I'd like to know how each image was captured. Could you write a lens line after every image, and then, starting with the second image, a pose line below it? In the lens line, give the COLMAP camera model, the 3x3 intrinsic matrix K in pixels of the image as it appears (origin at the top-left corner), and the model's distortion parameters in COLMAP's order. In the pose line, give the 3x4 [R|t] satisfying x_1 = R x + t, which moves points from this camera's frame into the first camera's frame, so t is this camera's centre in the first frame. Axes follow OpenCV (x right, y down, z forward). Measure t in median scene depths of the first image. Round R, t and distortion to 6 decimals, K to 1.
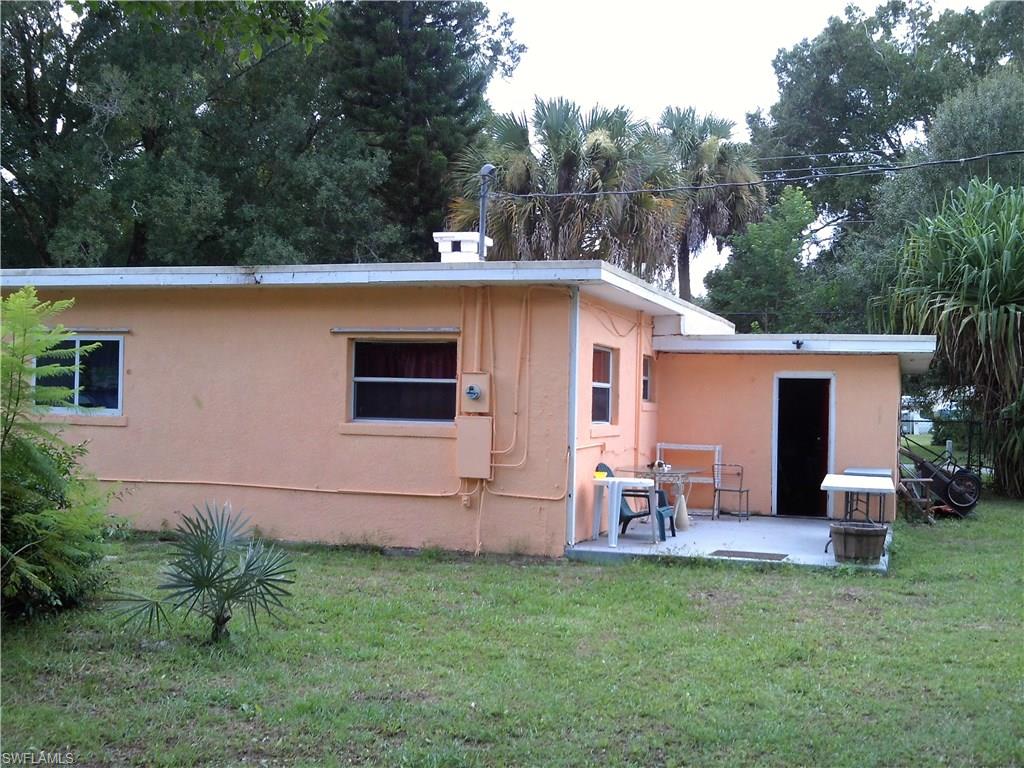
lens RADIAL K [[1262.2, 0, 516.6], [0, 1262.2, 384.7], [0, 0, 1]] dist [-0.035038, 0.000000]
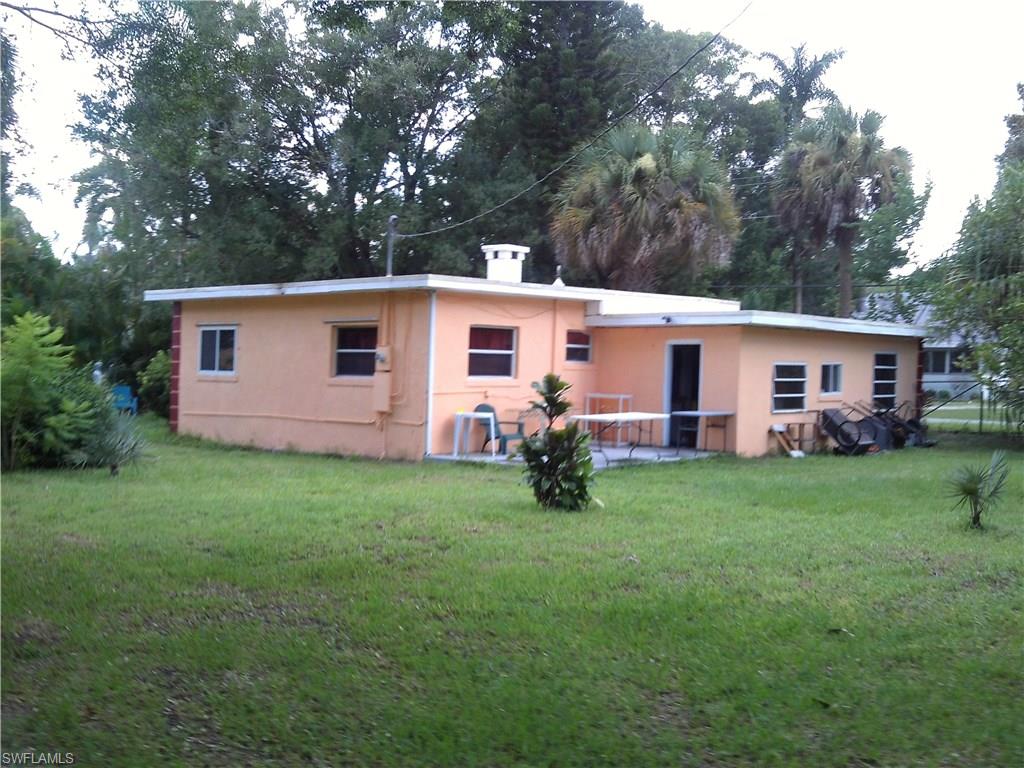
lens RADIAL K [[1262.2, 0, 514.3], [0, 1262.2, 374.3], [0, 0, 1]] dist [-0.035038, 0.000000]
pose [[0.911085, -0.009318, -0.412114, 0.743281], [0.014869, 0.999837, 0.010265, 0.012286], [0.411951, -0.015480, 0.911075, -0.370737]]
